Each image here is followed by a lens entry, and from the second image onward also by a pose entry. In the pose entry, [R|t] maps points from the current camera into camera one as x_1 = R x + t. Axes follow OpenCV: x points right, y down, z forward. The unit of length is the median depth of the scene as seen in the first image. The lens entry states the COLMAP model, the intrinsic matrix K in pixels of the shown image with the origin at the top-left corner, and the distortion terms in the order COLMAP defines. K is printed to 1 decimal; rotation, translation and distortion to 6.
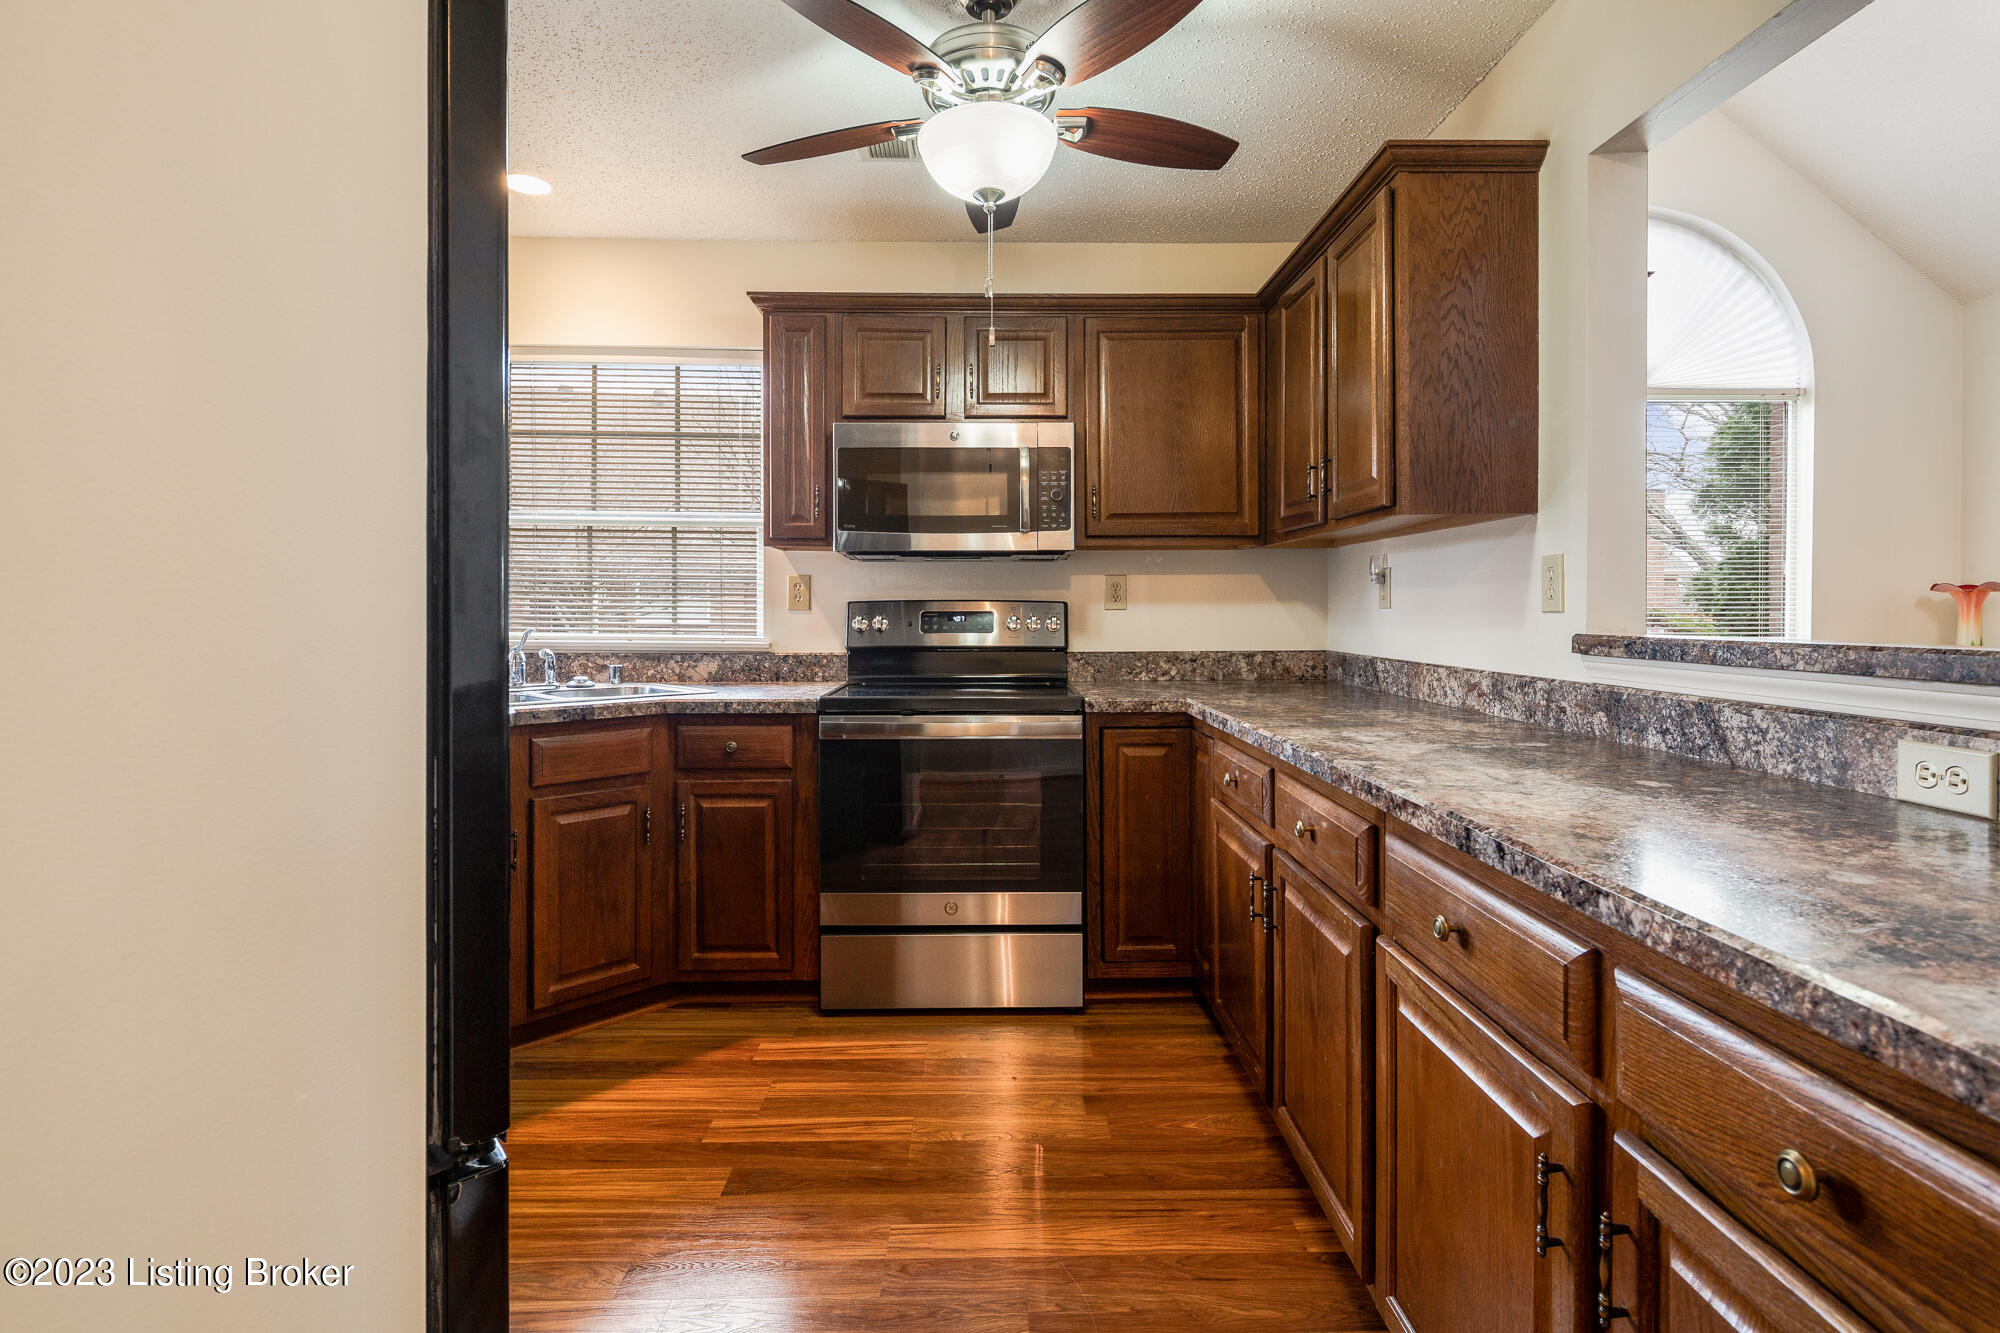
lens RADIAL K [[983.1, 0, 994.1], [0, 983.1, 614.0], [0, 0, 1]] dist [-0.000428, 0.000504]
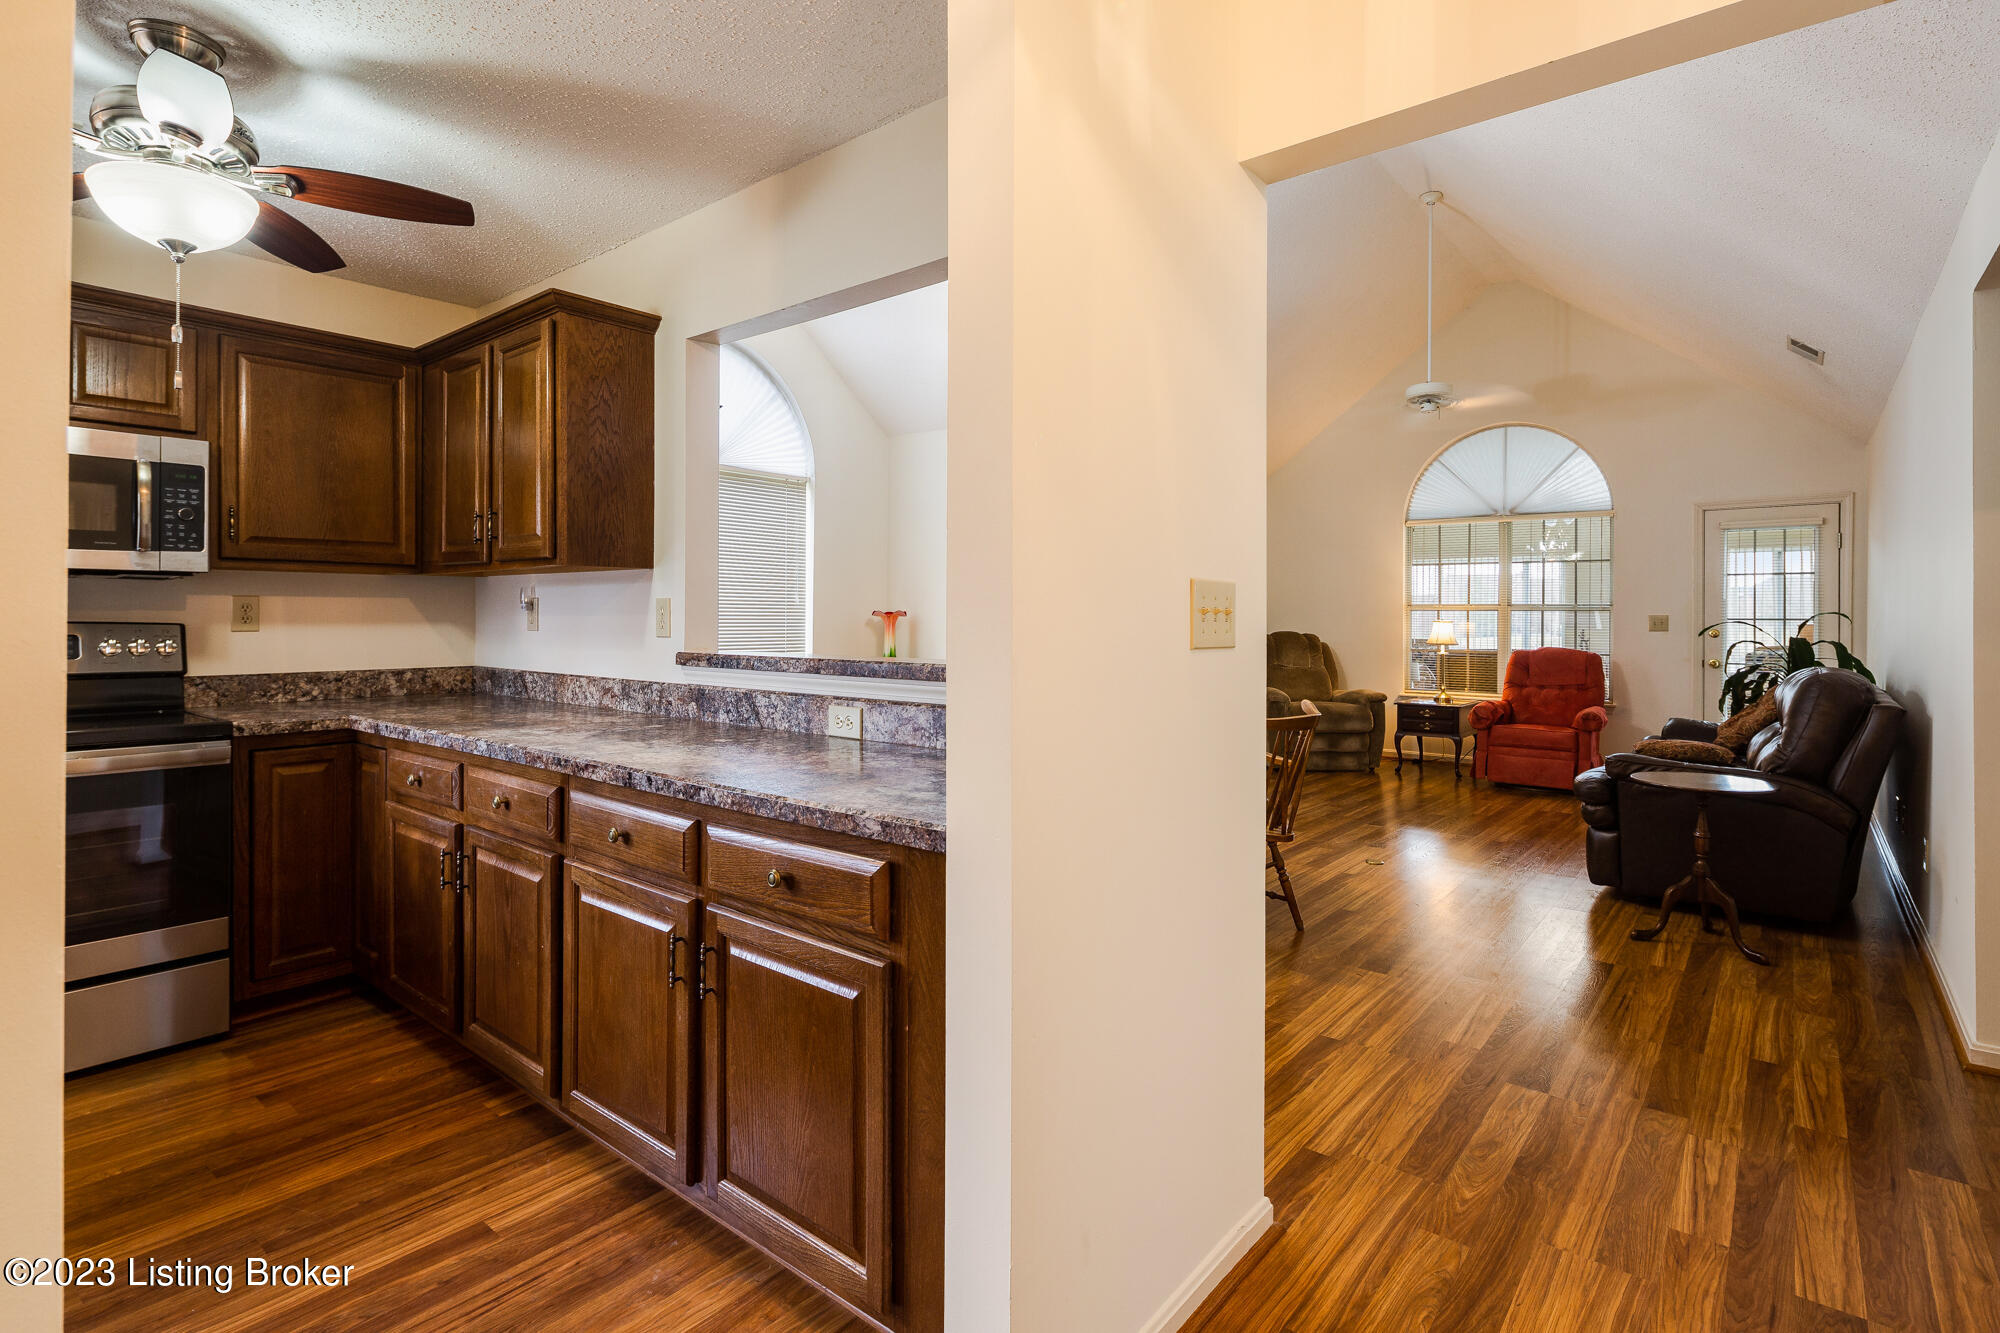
lens RADIAL K [[983.1, 0, 998.9], [0, 983.1, 620.1], [0, 0, 1]] dist [-0.000428, 0.000504]
pose [[0.646444, 0.003038, 0.762955, -0.165742], [-0.001936, 0.999995, -0.002342, -0.017863], [-0.762959, 0.000037, 0.646447, -0.241712]]
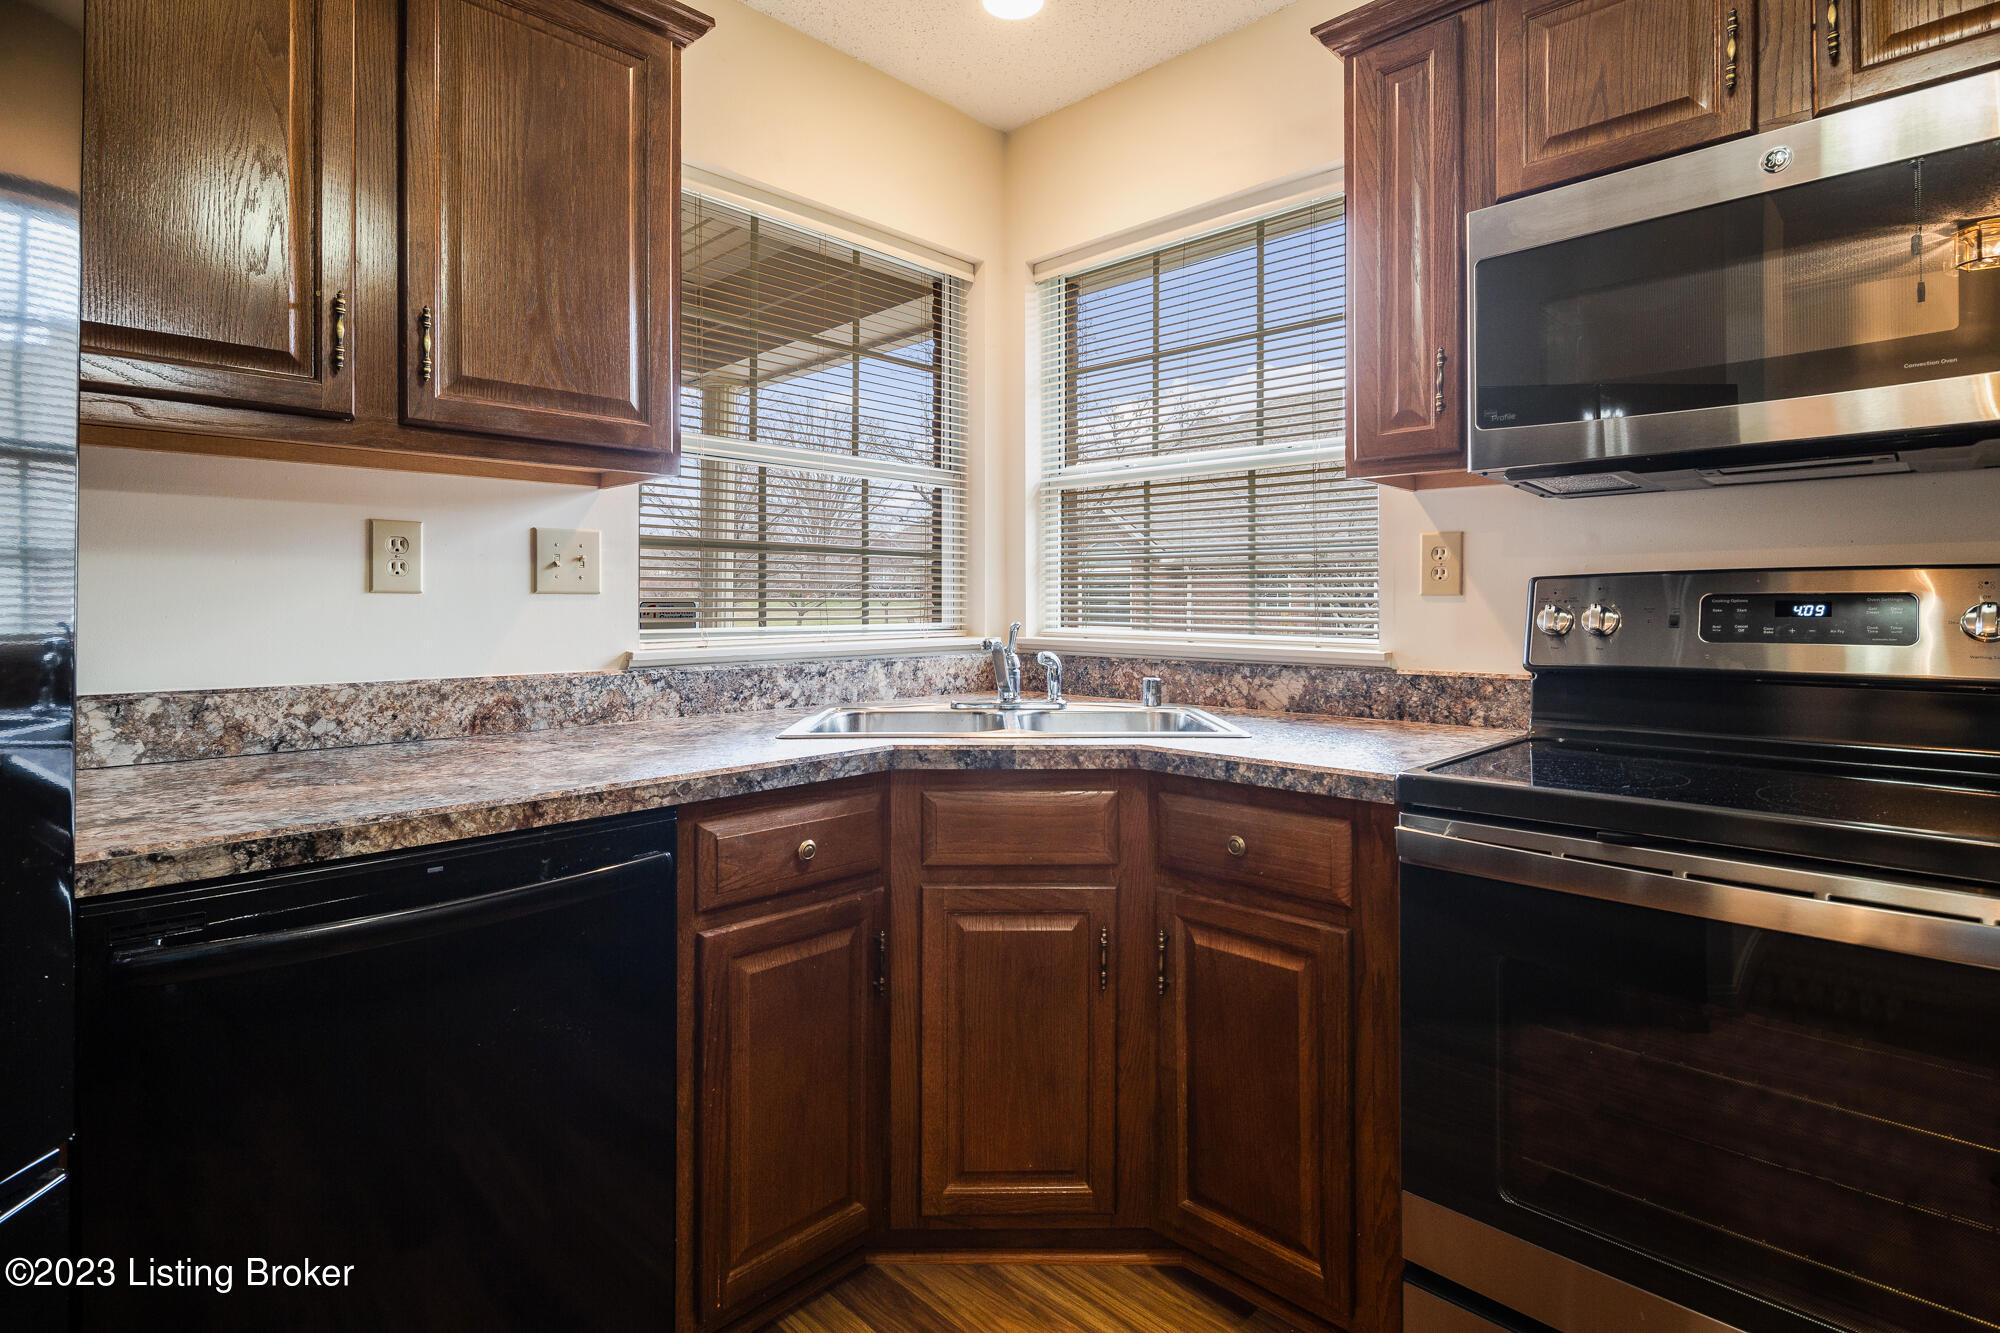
lens RADIAL K [[983.1, 0, 1001.0], [0, 983.1, 600.1], [0, 0, 1]] dist [-0.000428, 0.000504]
pose [[0.707372, -0.004388, -0.706828, 0.022167], [-0.003893, 0.999941, -0.010103, 0.006906], [0.706831, 0.009899, 0.707314, 0.530502]]
